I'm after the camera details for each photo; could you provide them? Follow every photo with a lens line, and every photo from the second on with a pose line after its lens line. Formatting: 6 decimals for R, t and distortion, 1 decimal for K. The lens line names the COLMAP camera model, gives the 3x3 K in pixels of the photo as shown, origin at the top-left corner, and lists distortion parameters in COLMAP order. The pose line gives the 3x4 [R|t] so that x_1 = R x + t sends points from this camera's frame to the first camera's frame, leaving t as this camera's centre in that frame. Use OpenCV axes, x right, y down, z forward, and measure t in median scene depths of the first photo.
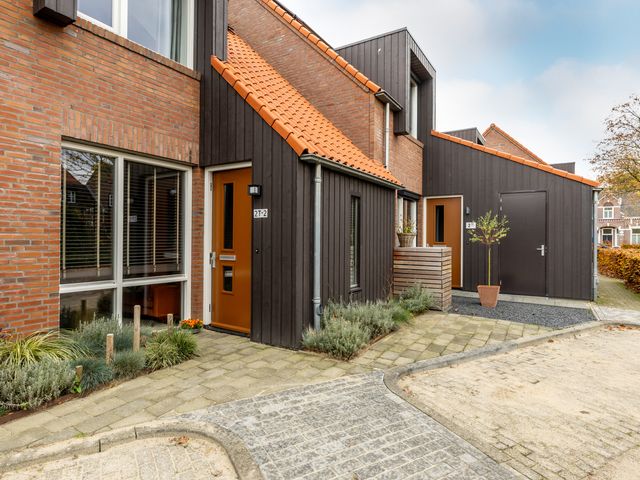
lens RADIAL K [[387.1, 0, 313.7], [0, 387.1, 239.6], [0, 0, 1]] dist [0.005539, -0.000896]
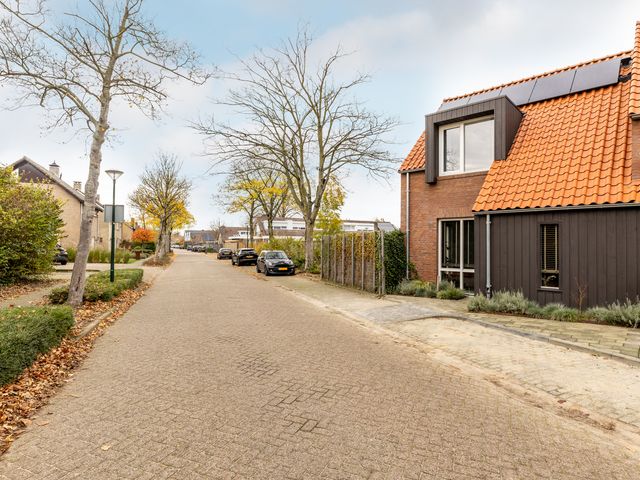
lens RADIAL K [[372.1, 0, 320.0], [0, 372.1, 240.0], [0, 0, 1]] dist [-0.001070, -0.000394]
pose [[-0.185987, -0.024607, -0.982244, 2.027703], [-0.009416, 0.999685, -0.023261, -0.017664], [0.982507, 0.004923, -0.186160, 0.542619]]
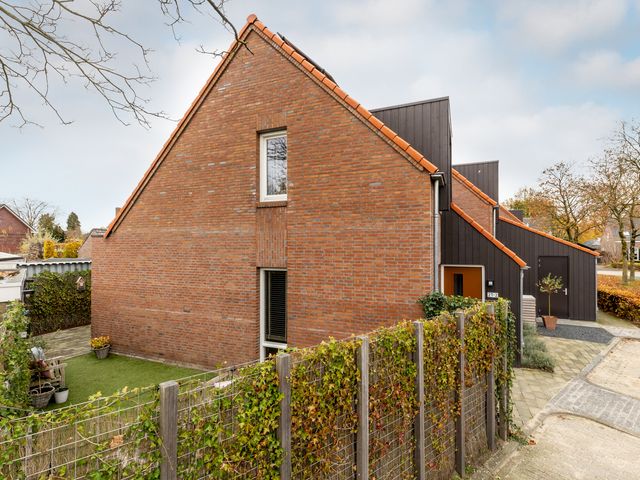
lens RADIAL K [[329.8, 0, 317.6], [0, 329.8, 250.9], [0, 0, 1]] dist [0.000919, 0.000472]
pose [[0.987447, -0.010523, 0.157602, -1.264165], [0.008635, 0.999883, 0.012659, -0.319947], [-0.157716, -0.011139, 0.987422, -0.445803]]
